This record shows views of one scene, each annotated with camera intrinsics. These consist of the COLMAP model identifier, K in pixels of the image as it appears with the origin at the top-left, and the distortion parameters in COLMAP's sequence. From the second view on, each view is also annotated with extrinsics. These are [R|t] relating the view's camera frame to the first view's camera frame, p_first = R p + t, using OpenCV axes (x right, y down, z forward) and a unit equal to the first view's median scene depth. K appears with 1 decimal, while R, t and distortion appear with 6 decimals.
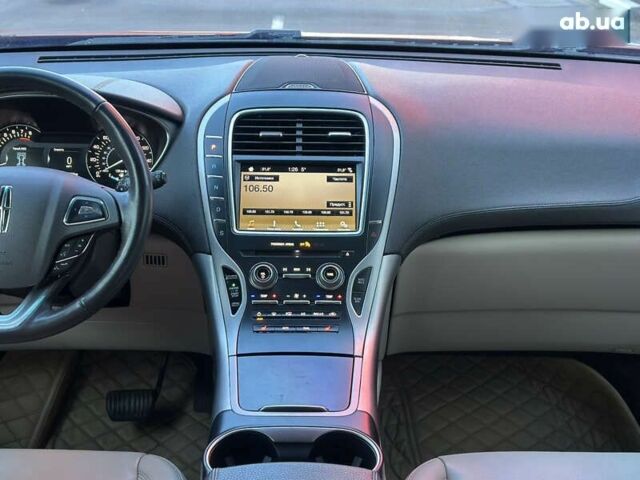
lens RADIAL K [[851.1, 0, 320.7], [0, 851.1, 249.9], [0, 0, 1]] dist [0.077924, -0.020563]
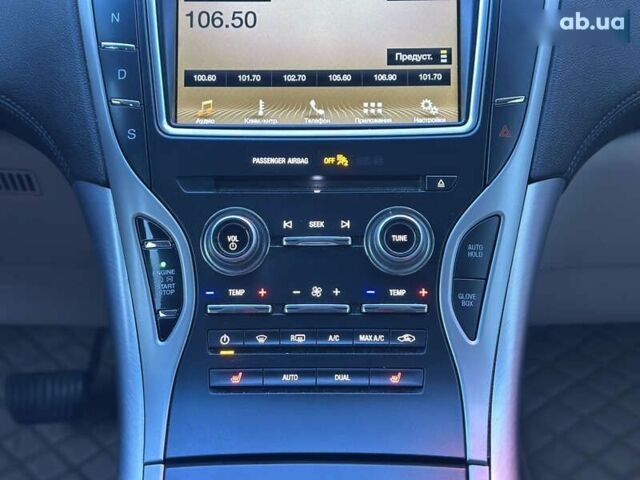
lens RADIAL K [[897.1, 0, 320.6], [0, 897.1, 250.5], [0, 0, 1]] dist [0.113490, -0.106294]
pose [[0.999366, -0.009166, -0.034416, -0.011108], [0.015275, 0.983236, 0.181698, -0.041637], [0.032174, -0.182108, 0.982752, 0.557917]]
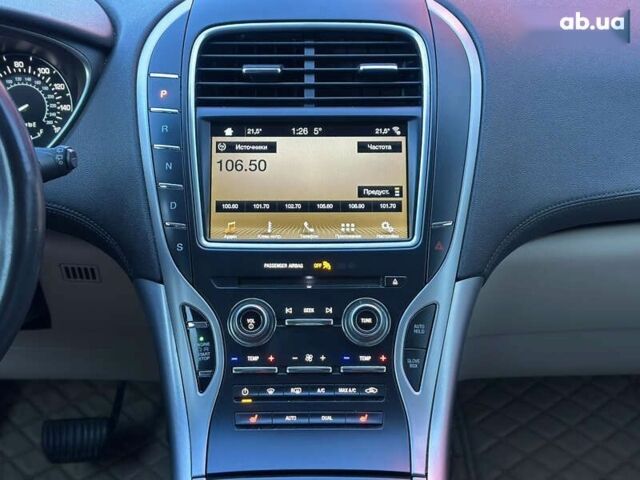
lens RADIAL K [[897.1, 0, 320.6], [0, 897.1, 250.5], [0, 0, 1]] dist [0.113490, -0.106294]
pose [[0.999855, -0.010484, -0.013386, -0.010963], [0.012125, 0.991561, 0.129074, -0.094728], [0.011920, -0.129217, 0.991545, 0.381145]]
